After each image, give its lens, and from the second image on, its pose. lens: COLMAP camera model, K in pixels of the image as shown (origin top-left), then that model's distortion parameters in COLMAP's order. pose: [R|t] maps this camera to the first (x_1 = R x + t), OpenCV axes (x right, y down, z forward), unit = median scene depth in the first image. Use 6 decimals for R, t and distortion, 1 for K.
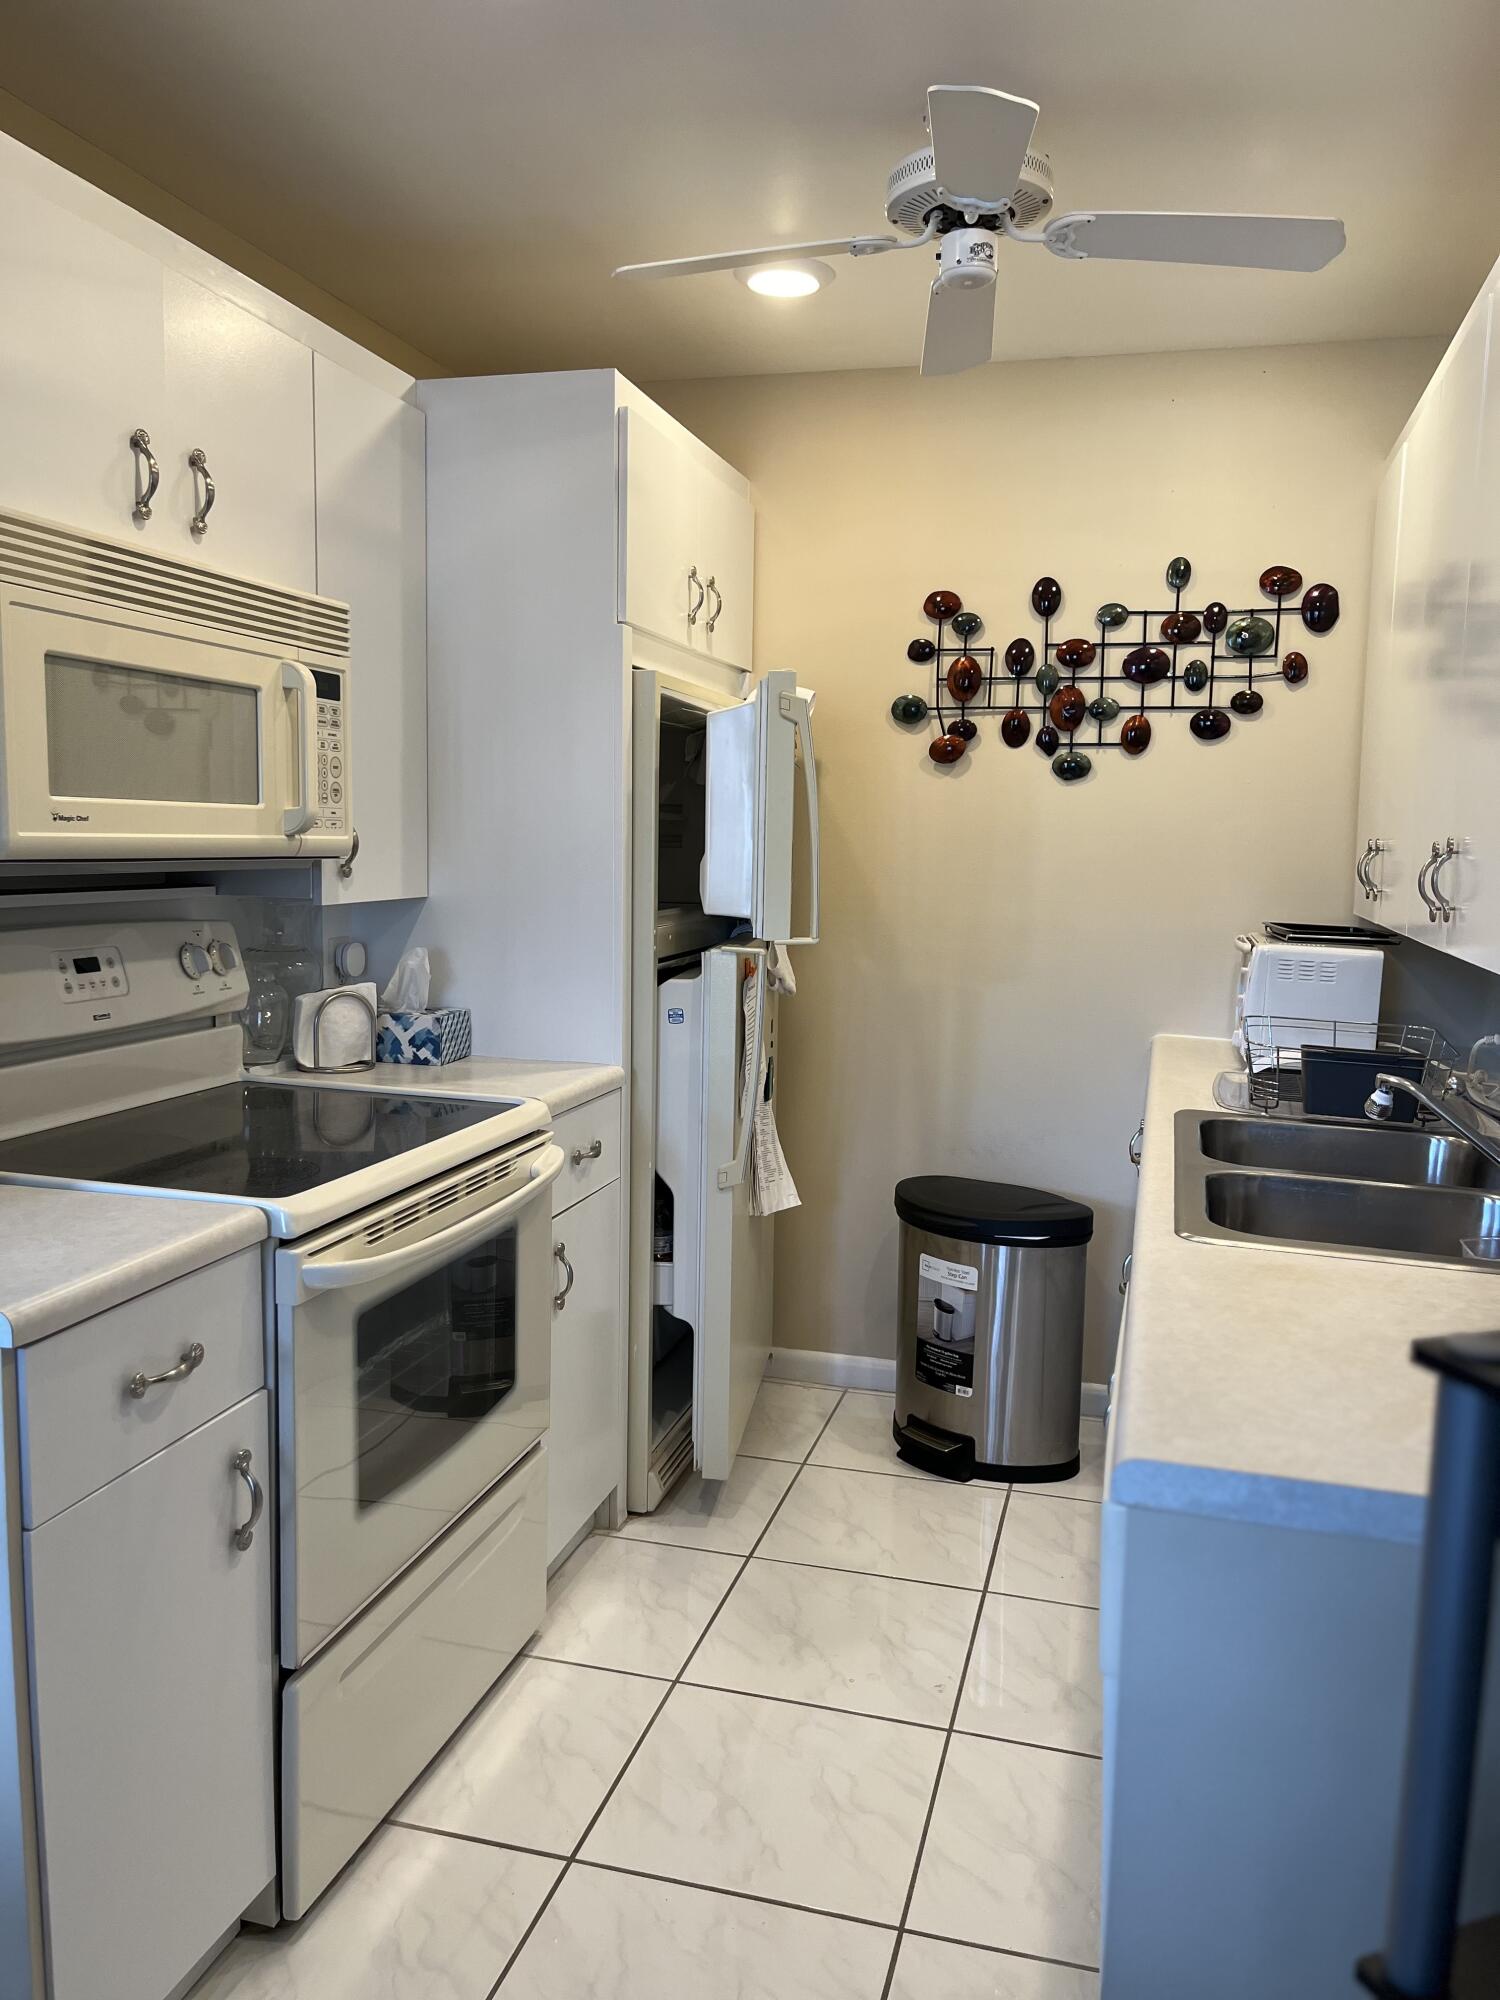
lens RADIAL K [[1531.5, 0, 757.3], [0, 1531.5, 1001.8], [0, 0, 1]] dist [0.026576, -0.012998]
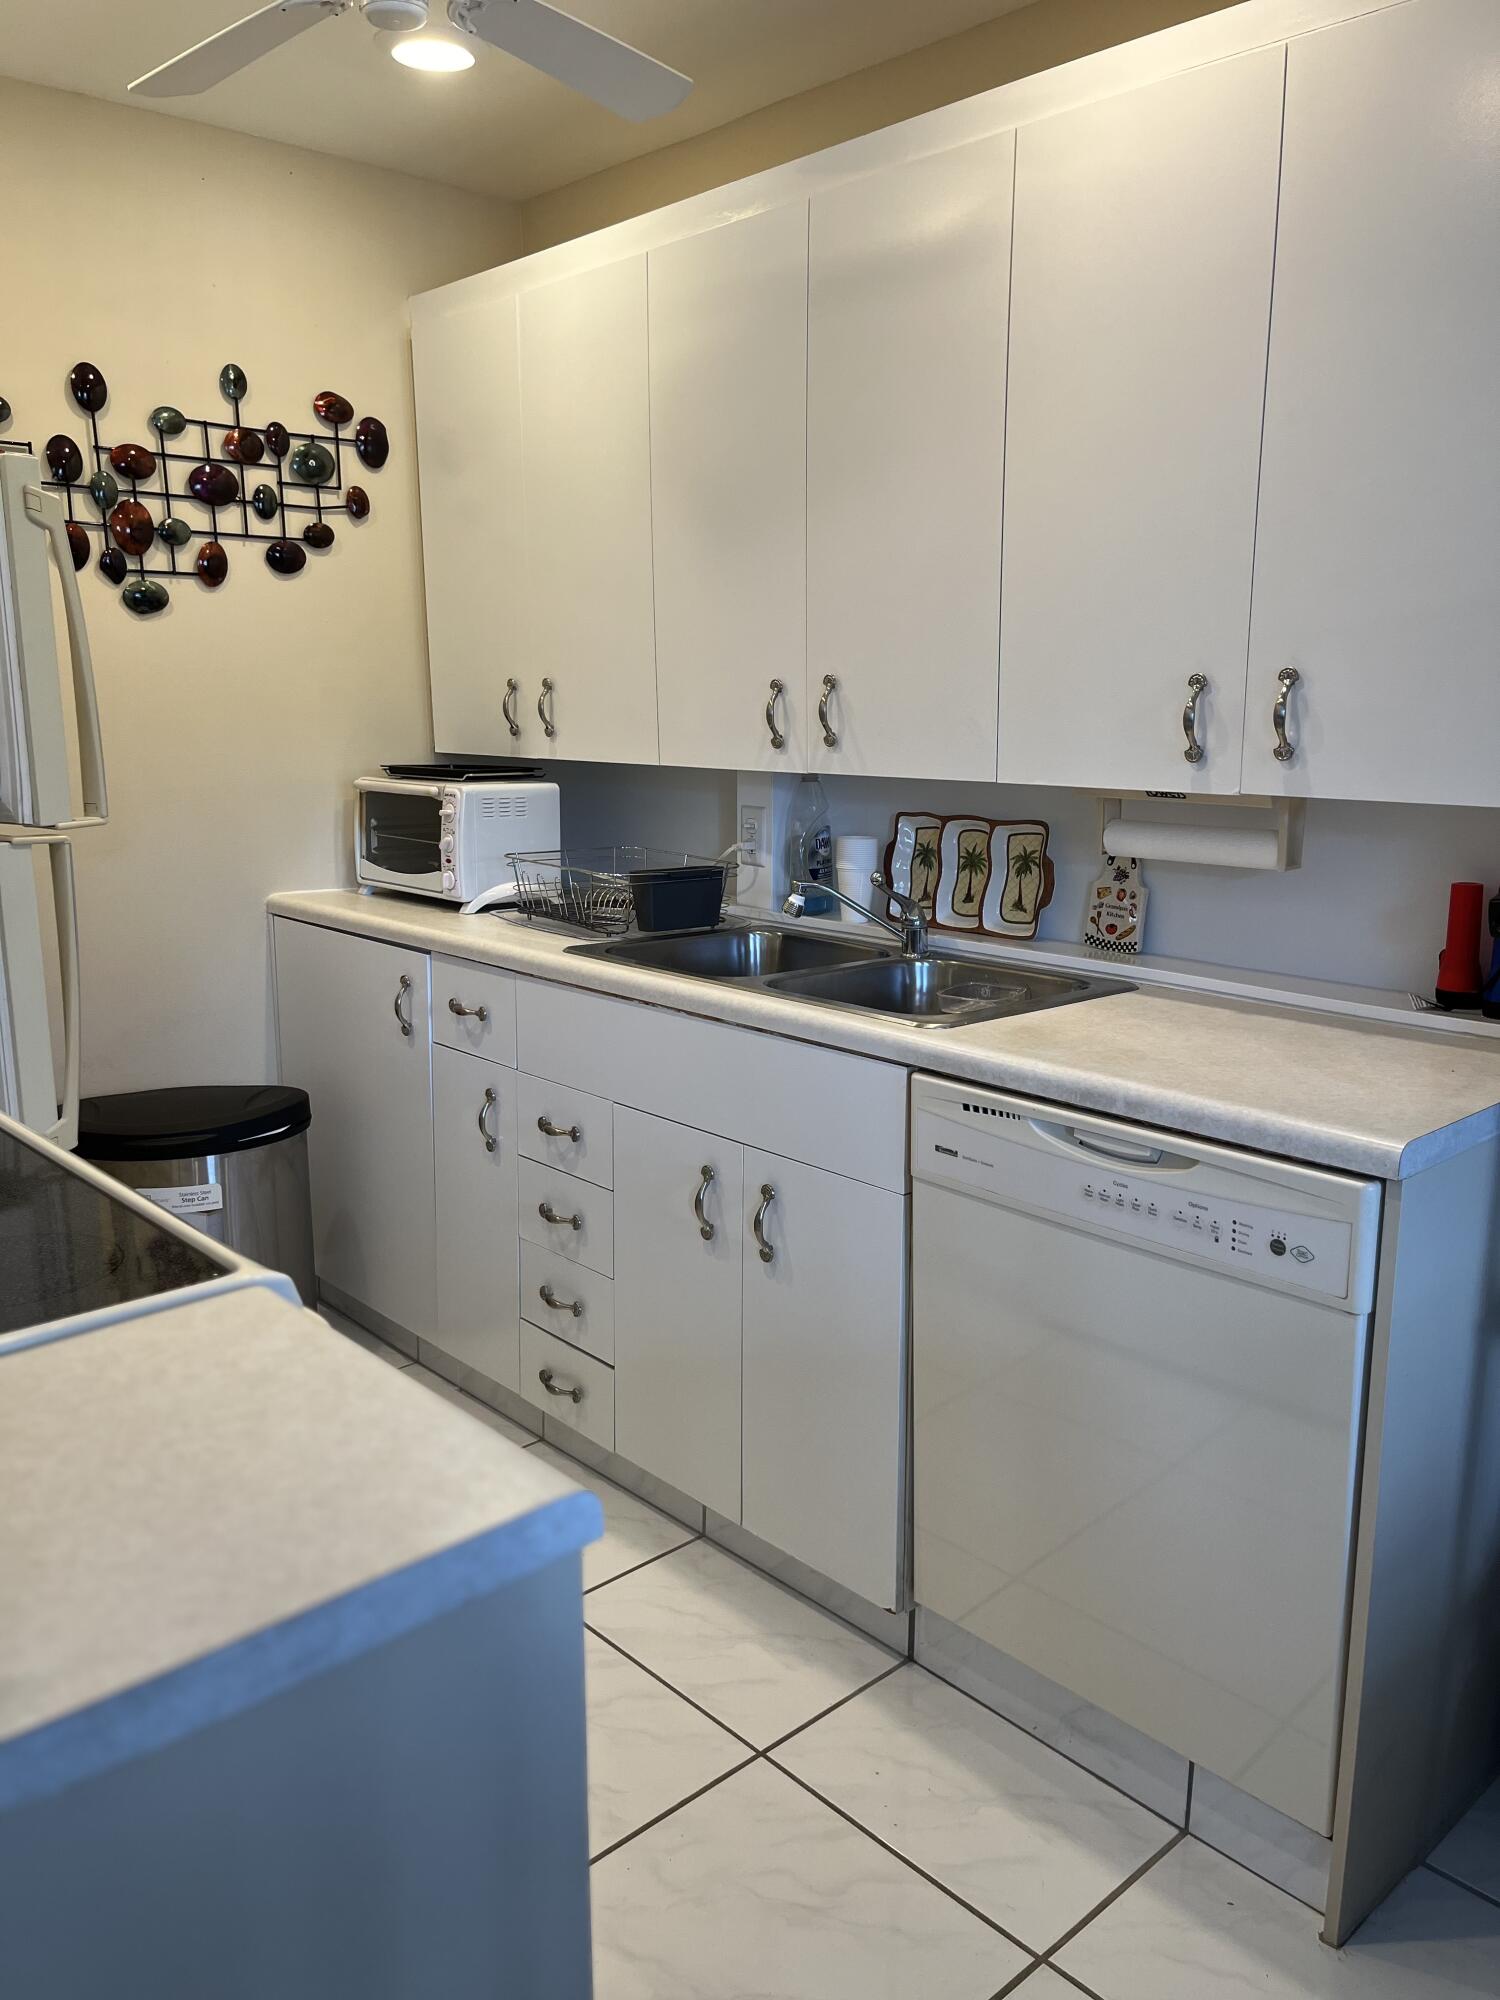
lens RADIAL K [[1531.5, 0, 751.7], [0, 1531.5, 1001.2], [0, 0, 1]] dist [0.026576, -0.012998]
pose [[0.521737, -0.191166, 0.831412, -0.386715], [0.107620, 0.981533, 0.158149, -0.032408], [-0.846291, 0.006964, 0.532675, 0.261427]]
